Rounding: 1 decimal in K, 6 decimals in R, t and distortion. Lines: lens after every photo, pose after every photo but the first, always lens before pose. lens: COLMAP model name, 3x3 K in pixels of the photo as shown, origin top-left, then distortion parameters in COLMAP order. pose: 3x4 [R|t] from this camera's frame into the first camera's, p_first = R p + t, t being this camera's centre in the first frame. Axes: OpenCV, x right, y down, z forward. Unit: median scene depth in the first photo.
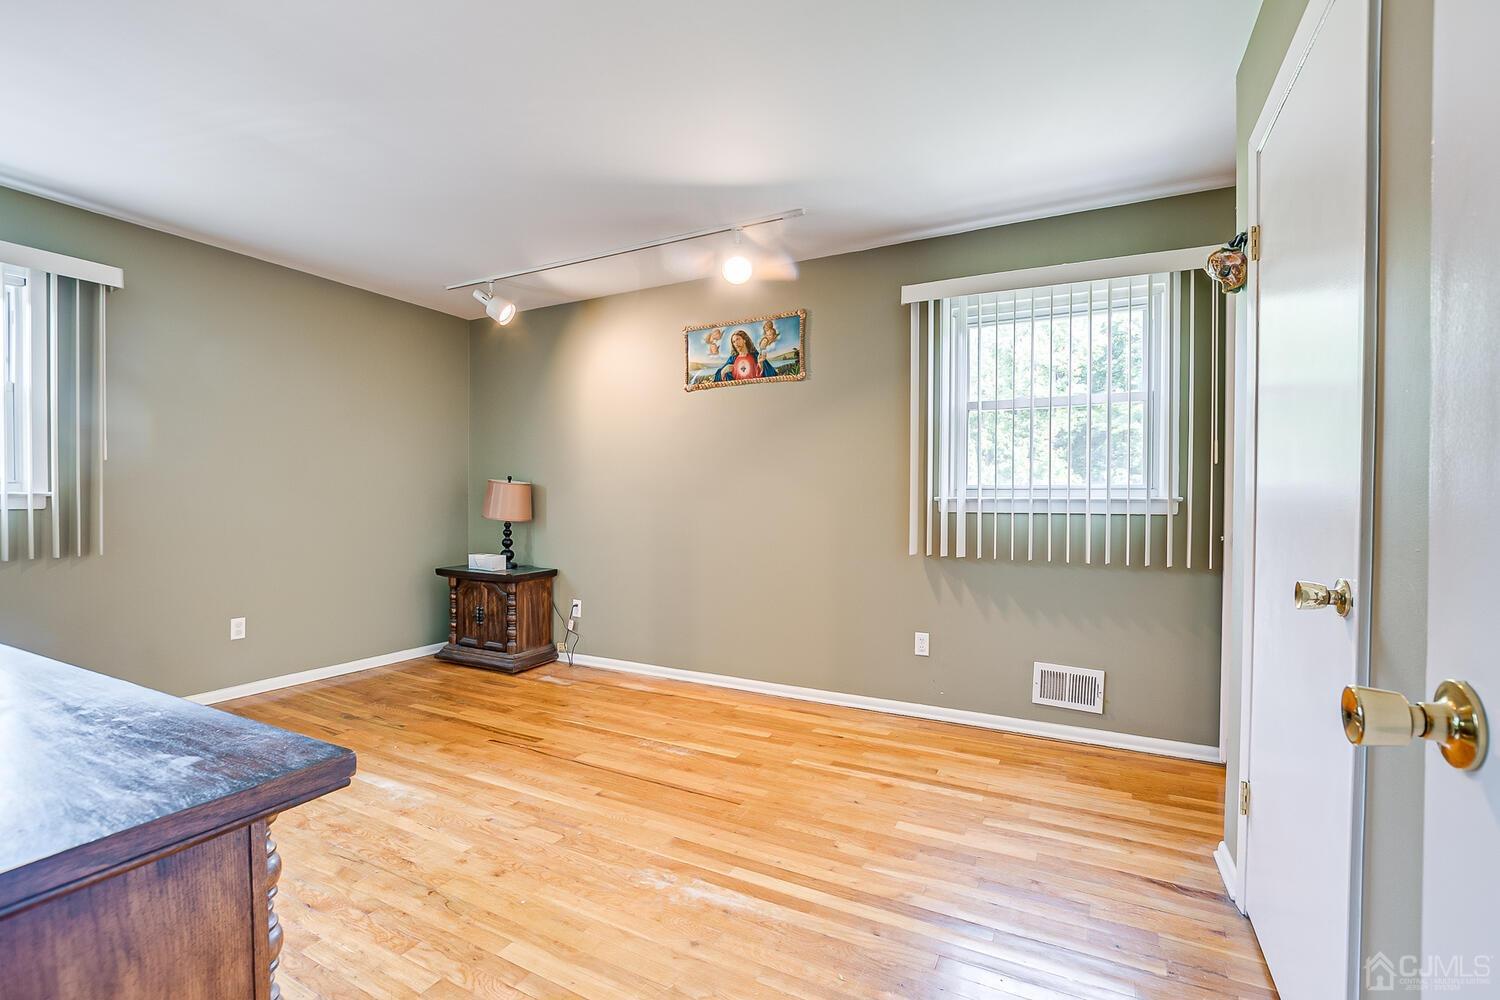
lens RADIAL K [[654.1, 0, 747.4], [0, 654.1, 507.4], [0, 0, 1]] dist [-0.025336, 0.002572]
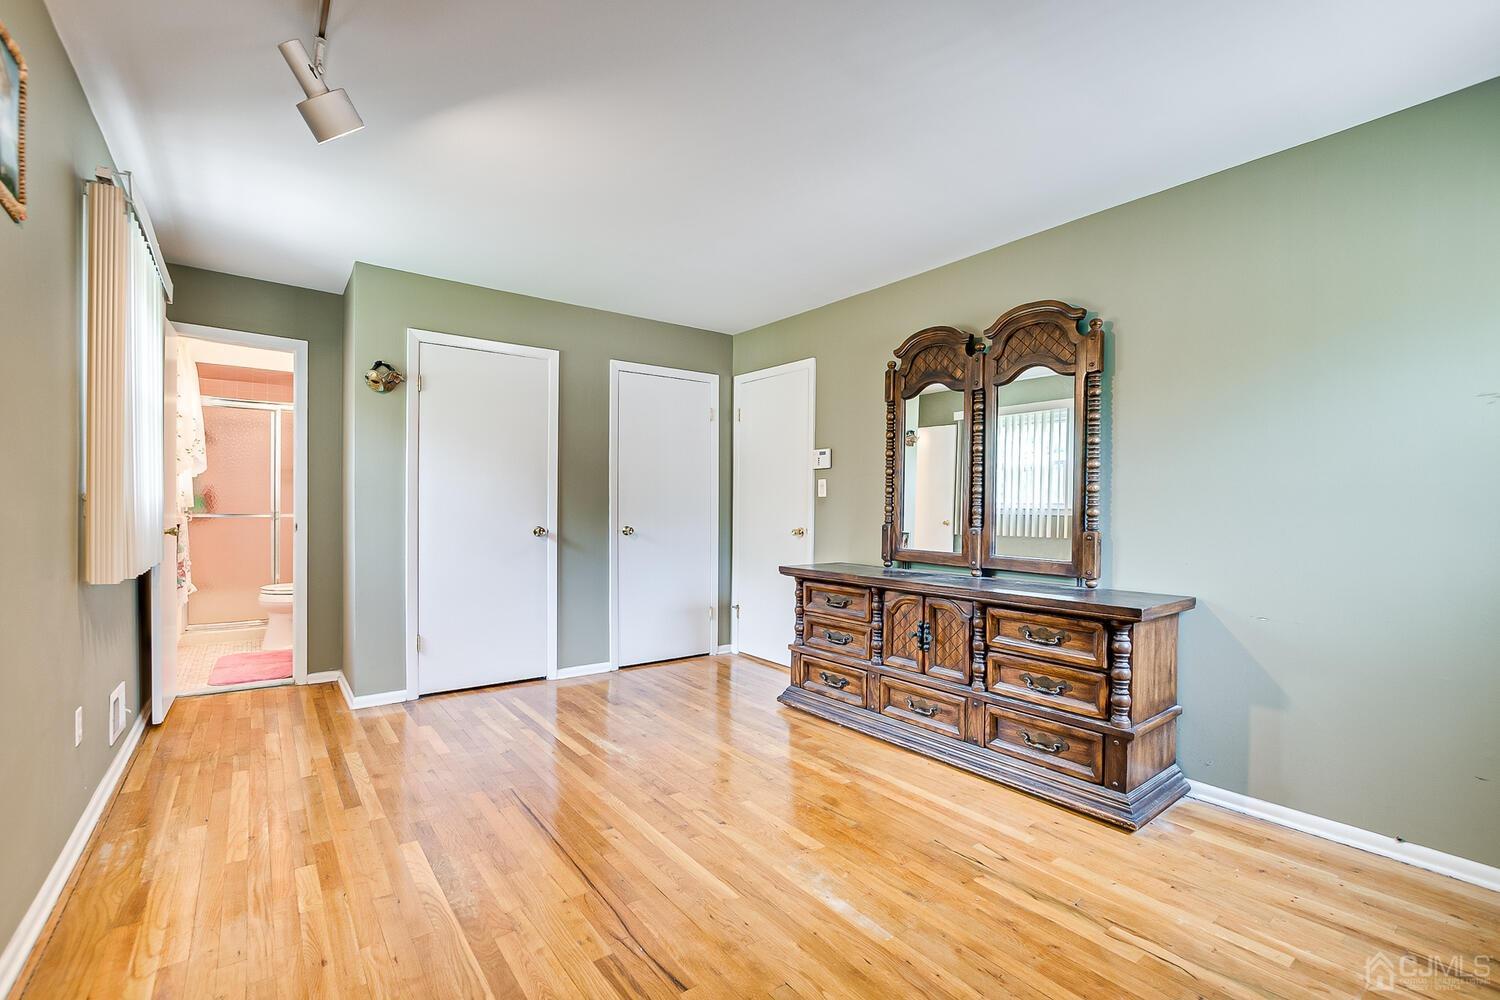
lens RADIAL K [[654.1, 0, 747.7], [0, 654.1, 506.1], [0, 0, 1]] dist [-0.025336, 0.002572]
pose [[-0.903763, -0.013888, 0.427807, -0.751021], [-0.011225, 0.999899, 0.008748, -0.021517], [-0.427885, 0.003104, -0.903828, 1.655517]]
